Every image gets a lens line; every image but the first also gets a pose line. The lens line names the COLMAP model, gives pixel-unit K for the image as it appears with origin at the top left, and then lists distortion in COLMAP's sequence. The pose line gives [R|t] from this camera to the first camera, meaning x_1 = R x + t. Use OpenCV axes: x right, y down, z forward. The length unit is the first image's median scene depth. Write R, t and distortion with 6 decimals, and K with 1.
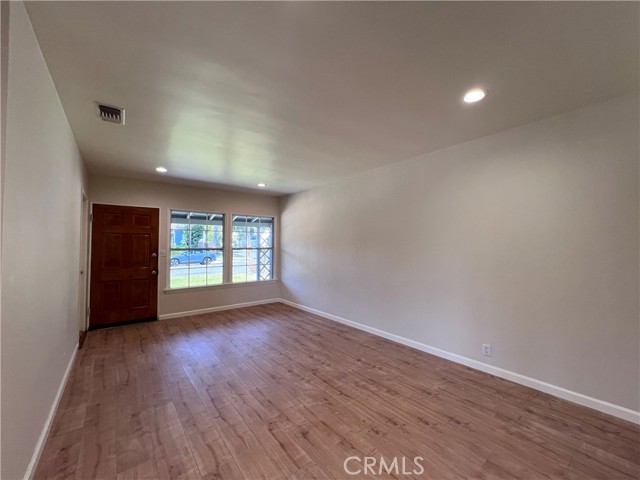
lens RADIAL K [[256.5, 0, 318.2], [0, 256.5, 238.9], [0, 0, 1]] dist [-0.001502, 0.000541]
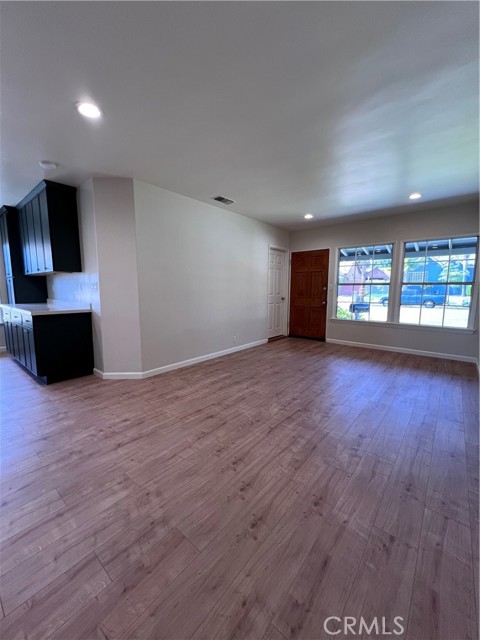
lens RADIAL K [[253.0, 0, 241.2], [0, 253.0, 324.2], [0, 0, 1]] dist [0.000707, 0.000043]
pose [[0.206729, 0.142218, -0.968007, 0.799003], [0.029768, 0.988007, 0.151513, 0.060594], [0.977945, -0.060138, 0.200016, 0.619731]]
